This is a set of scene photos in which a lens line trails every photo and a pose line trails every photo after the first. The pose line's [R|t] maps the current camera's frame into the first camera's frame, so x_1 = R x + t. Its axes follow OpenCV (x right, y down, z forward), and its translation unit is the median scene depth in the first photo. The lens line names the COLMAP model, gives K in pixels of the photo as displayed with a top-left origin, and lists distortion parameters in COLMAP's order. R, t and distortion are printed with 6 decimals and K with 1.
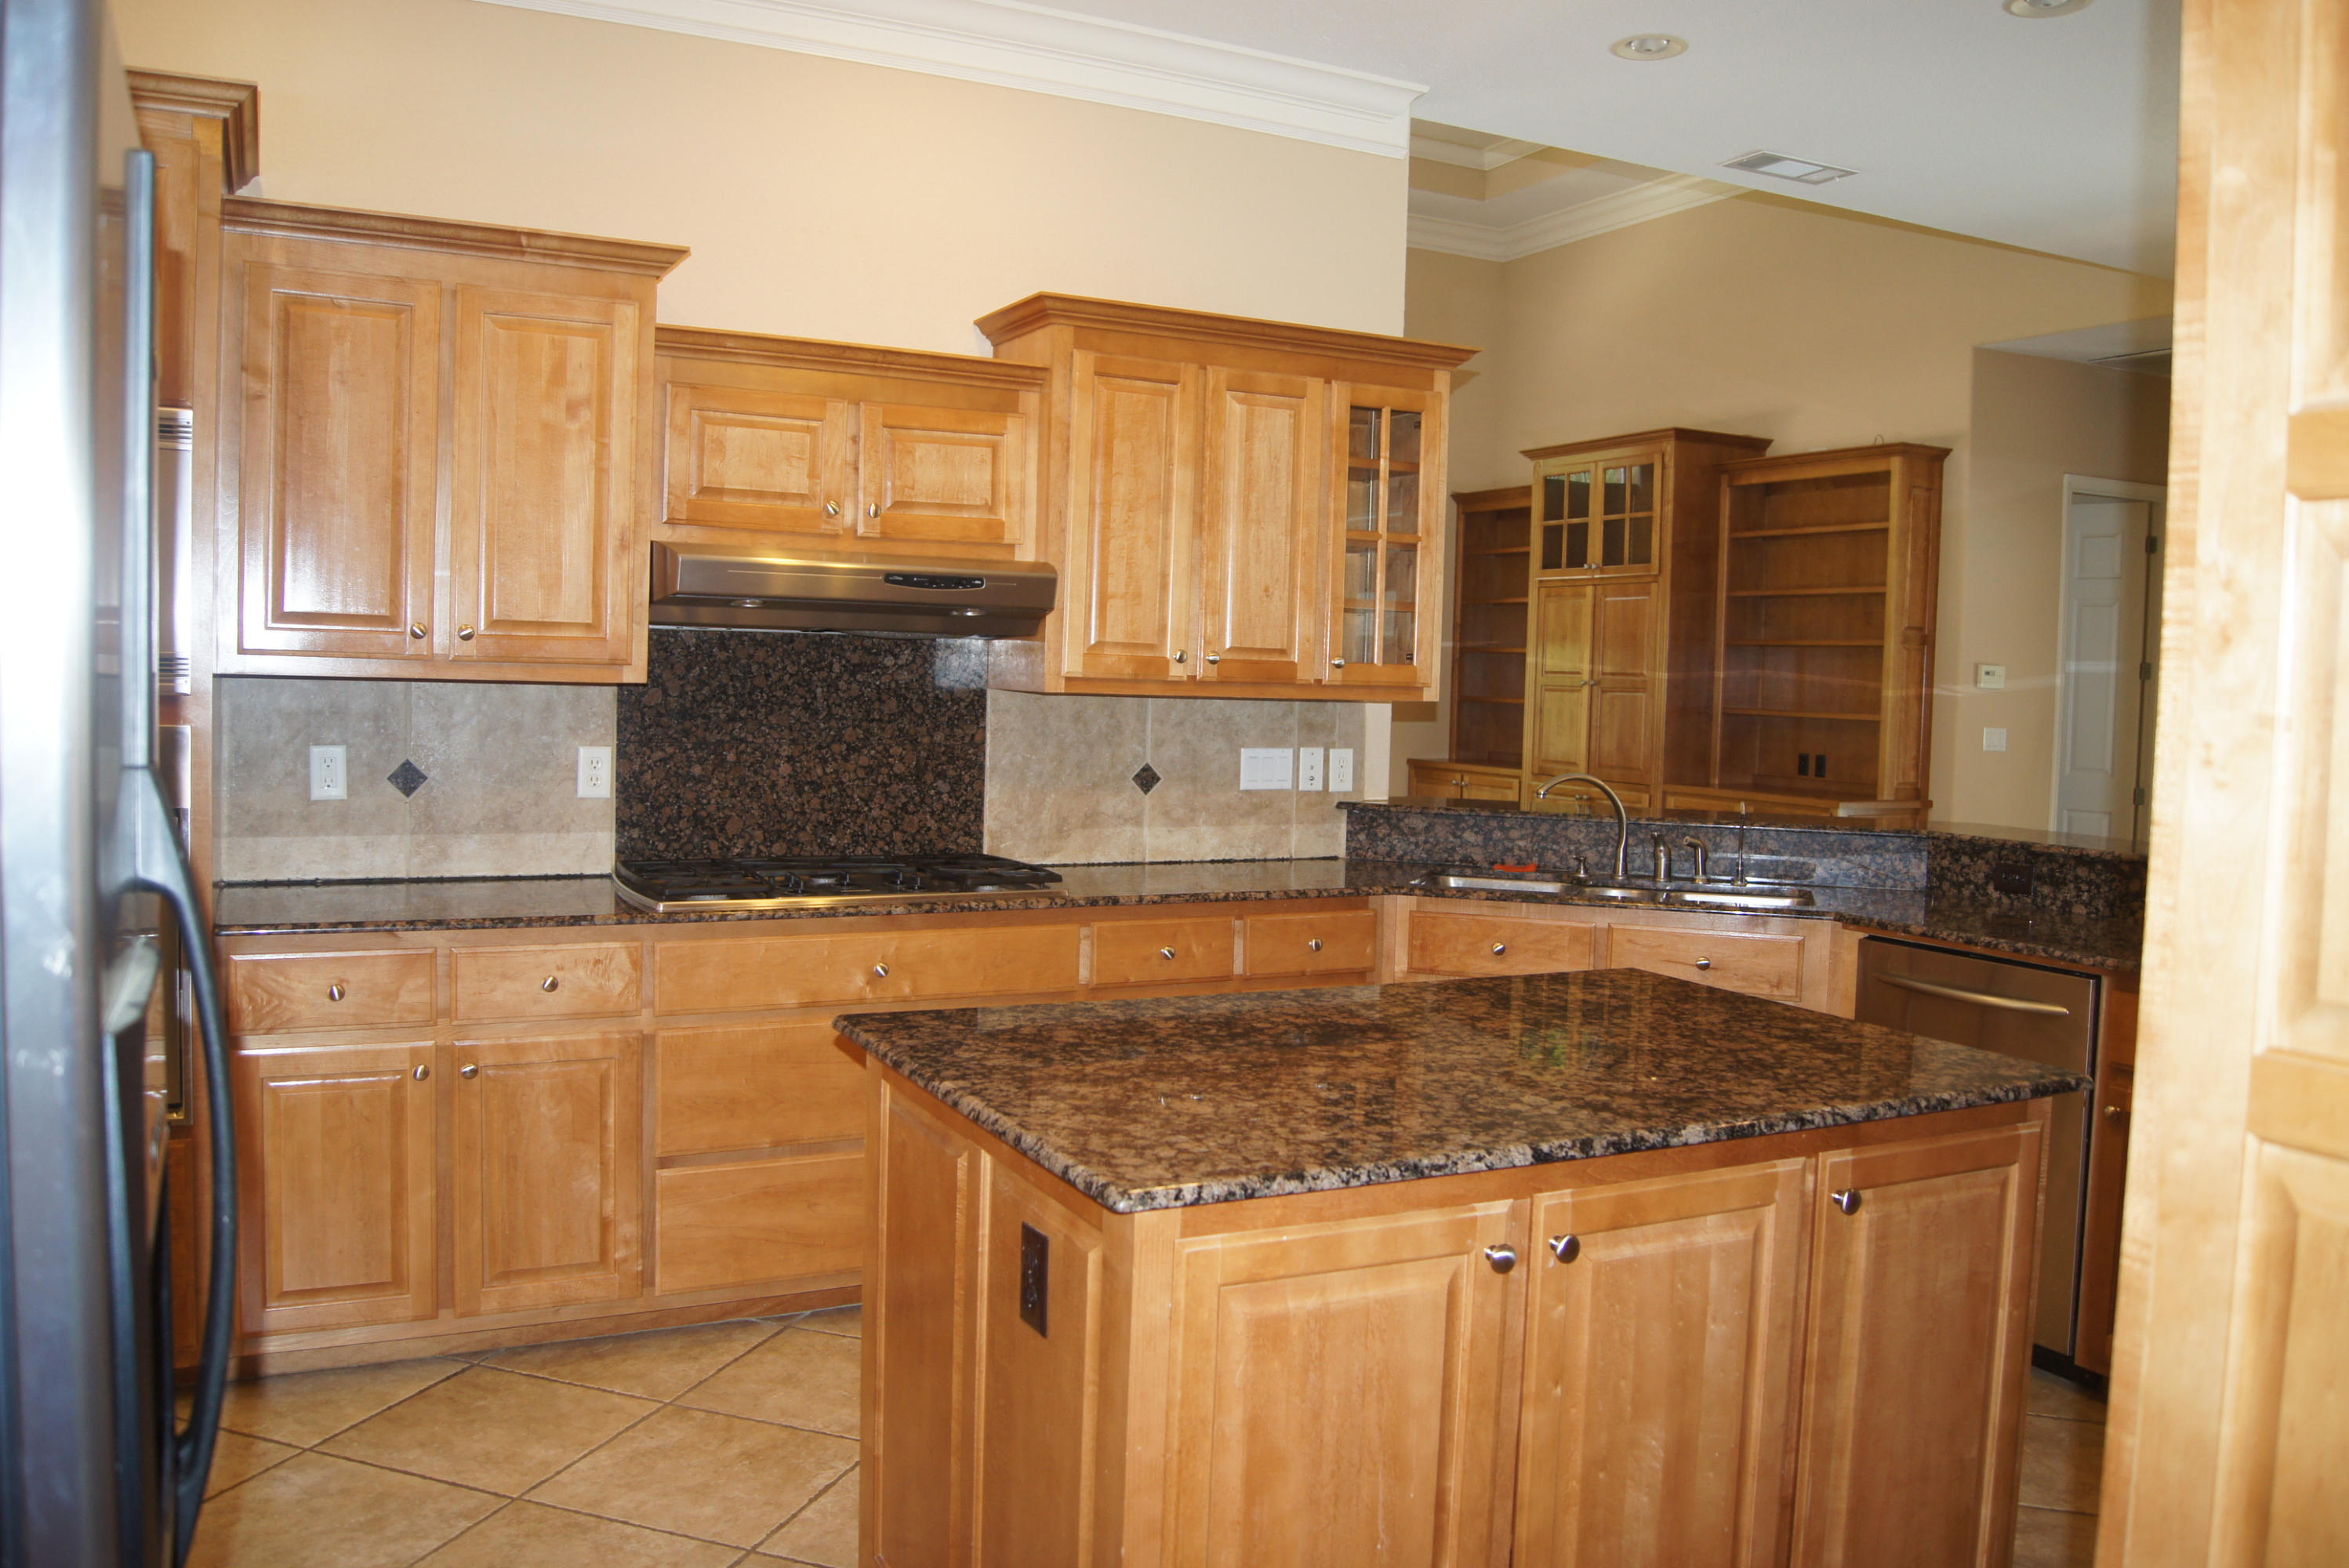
lens RADIAL K [[1831.6, 0, 1154.2], [0, 1831.6, 778.0], [0, 0, 1]] dist [-0.086961, 0.019825]
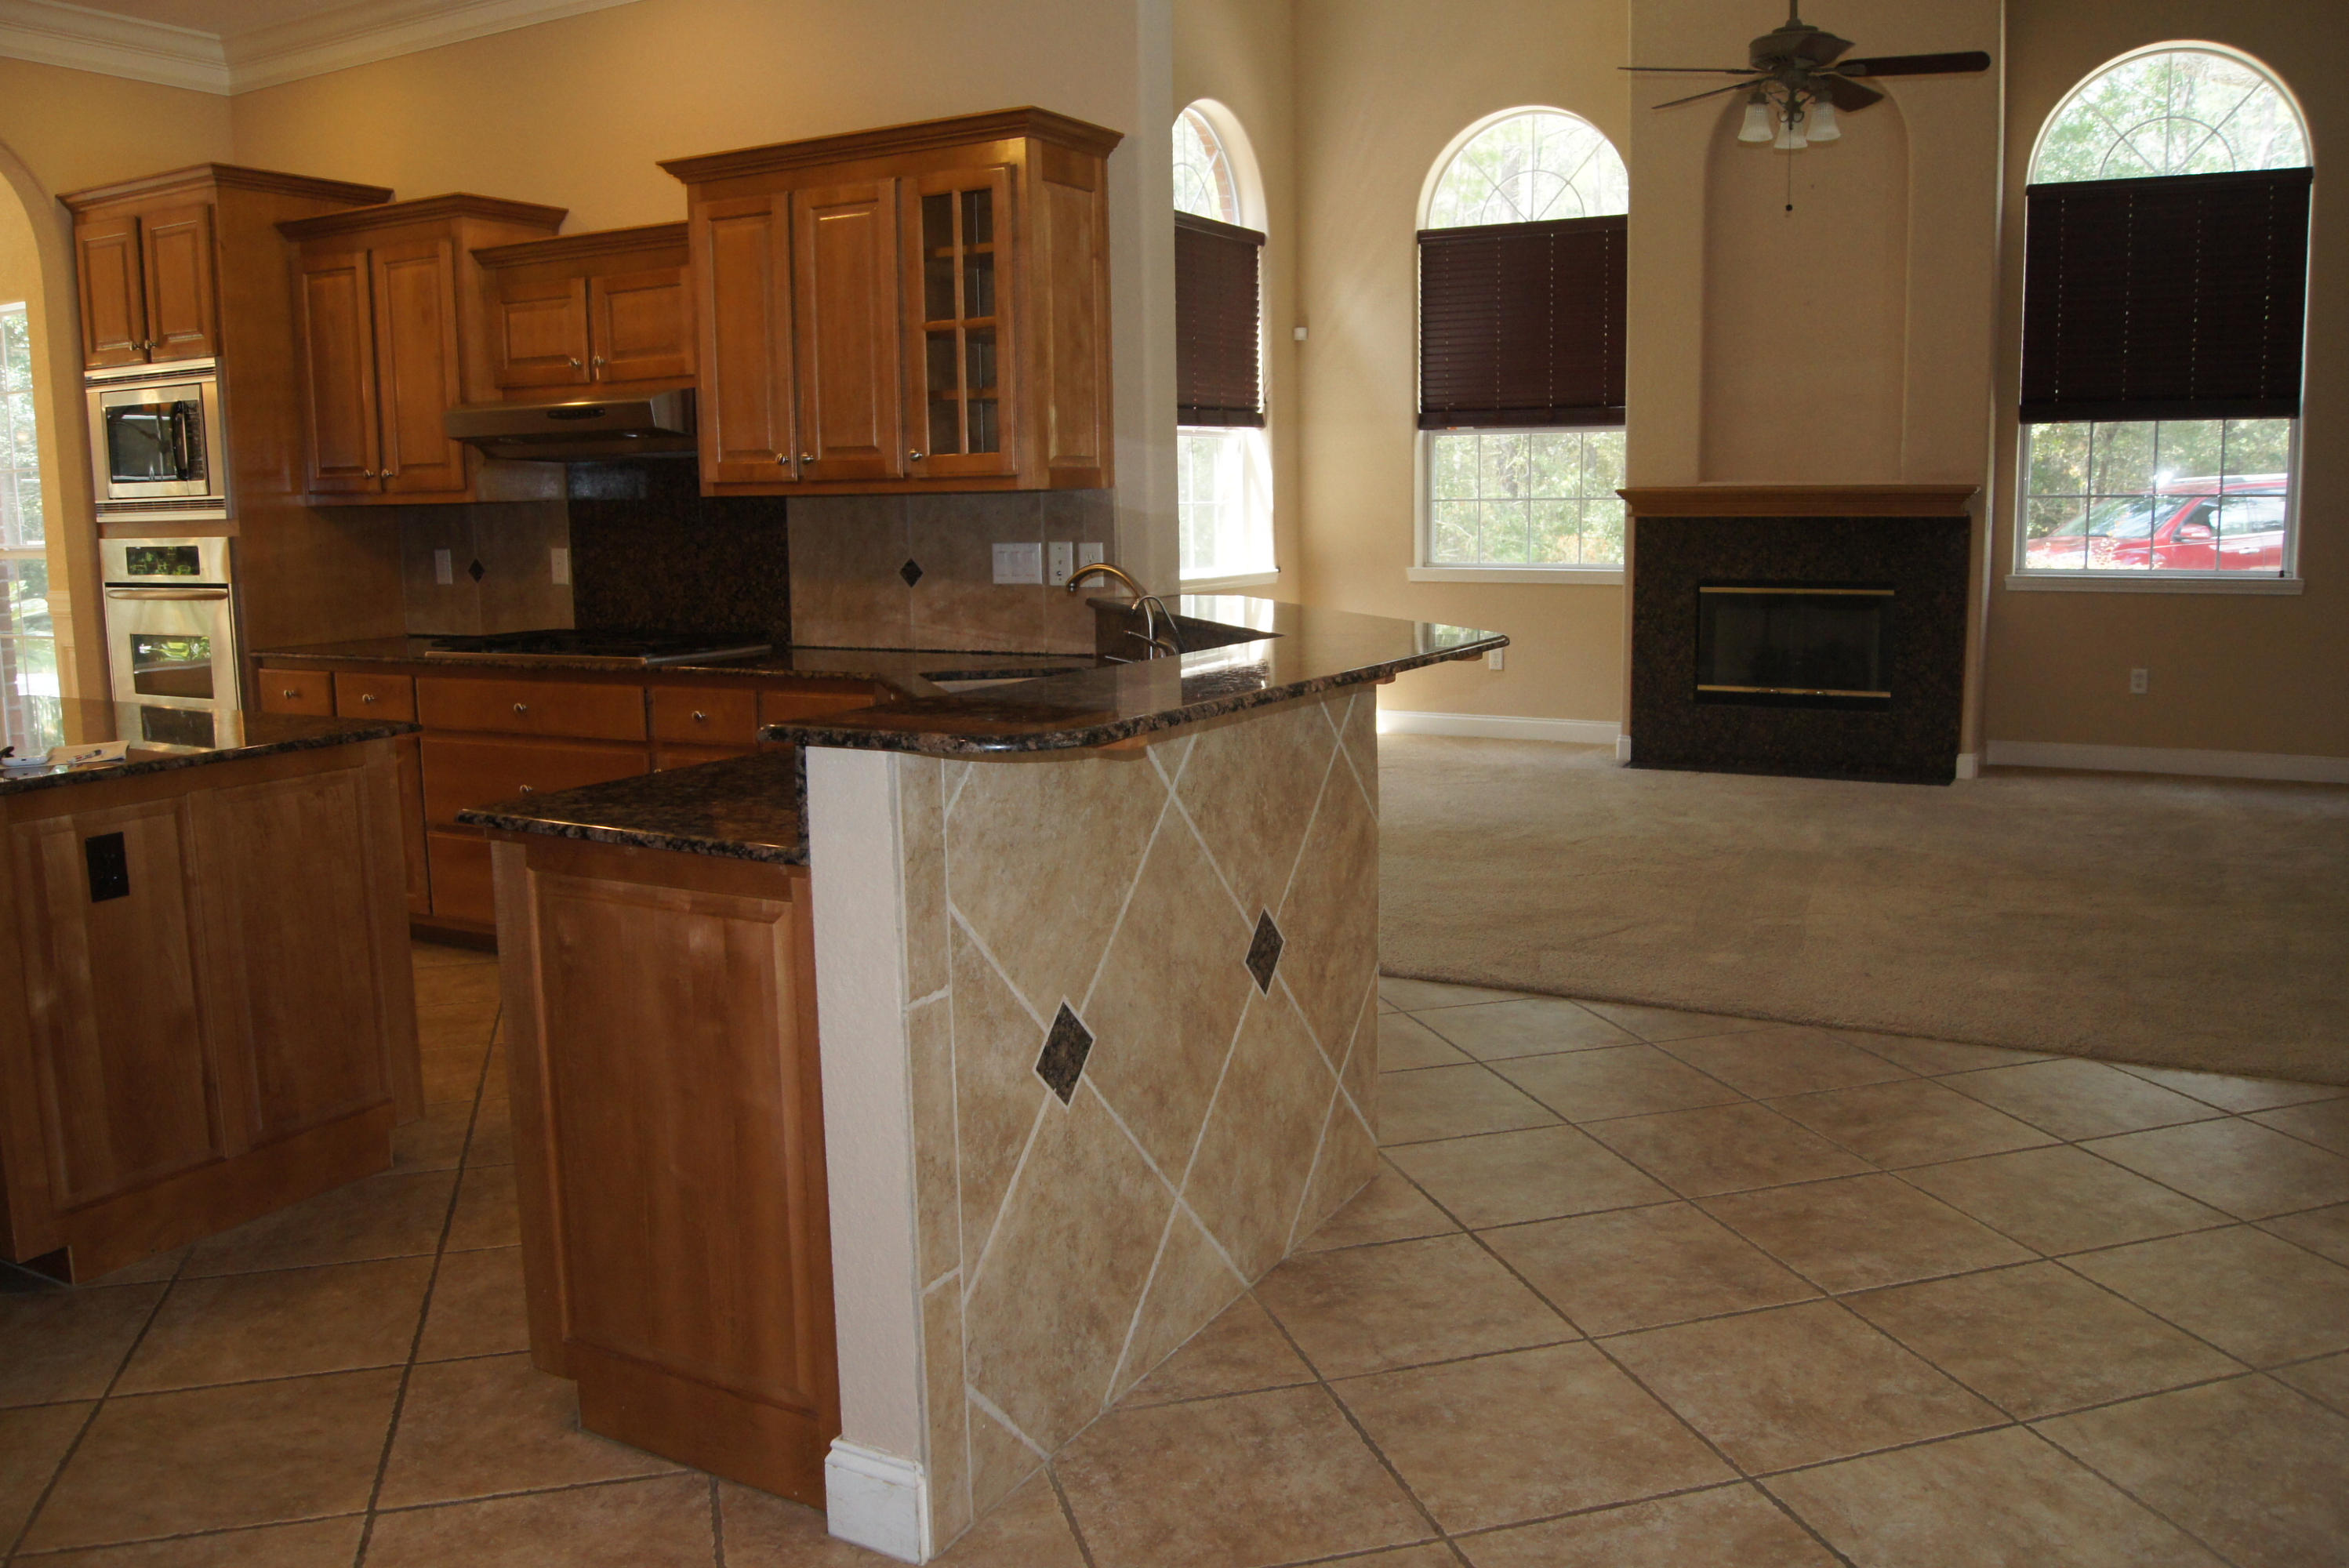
lens RADIAL K [[1831.6, 0, 1164.0], [0, 1831.6, 766.0], [0, 0, 1]] dist [-0.086961, 0.019825]
pose [[0.564127, 0.081903, -0.821616, 1.033259], [-0.017930, 0.996049, 0.086980, 0.018591], [0.825493, -0.034336, 0.563367, 0.536476]]
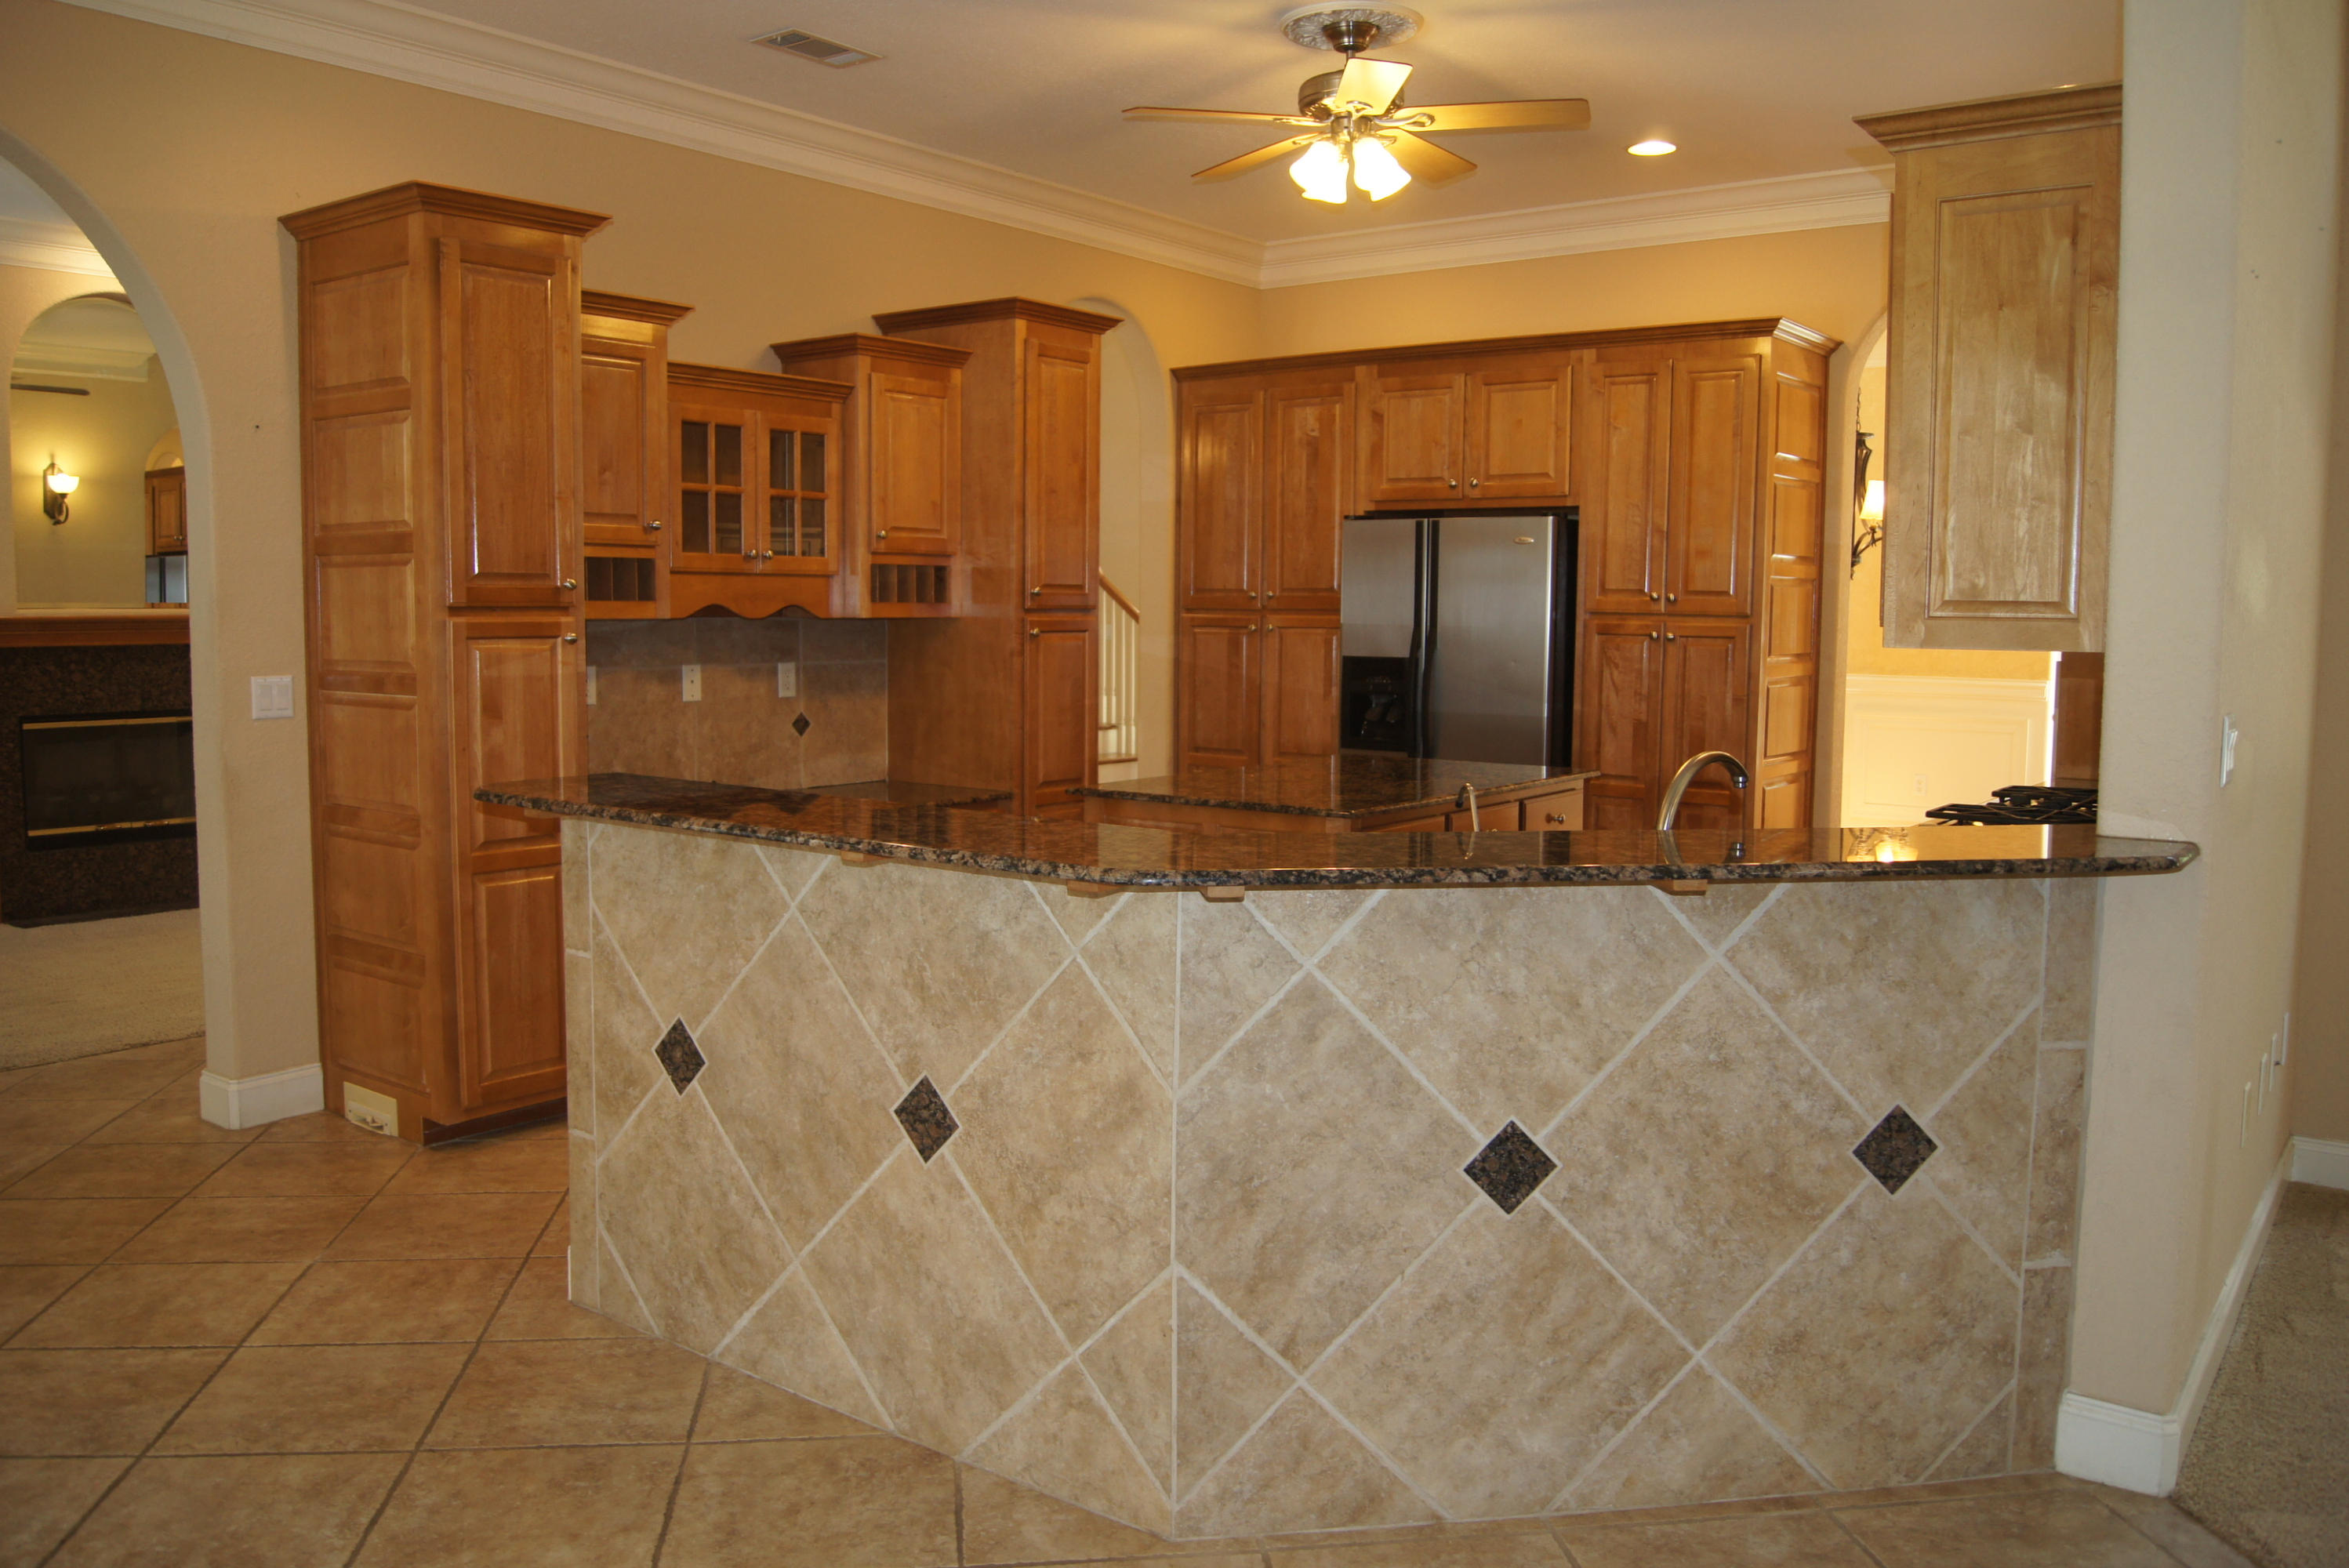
lens RADIAL K [[1831.6, 0, 1165.7], [0, 1831.6, 772.1], [0, 0, 1]] dist [-0.086961, 0.019825]
pose [[-0.899384, 0.001148, -0.437158, 0.714256], [-0.062507, 0.989384, 0.131195, -0.071423], [0.432667, 0.145320, -0.889765, 1.553906]]
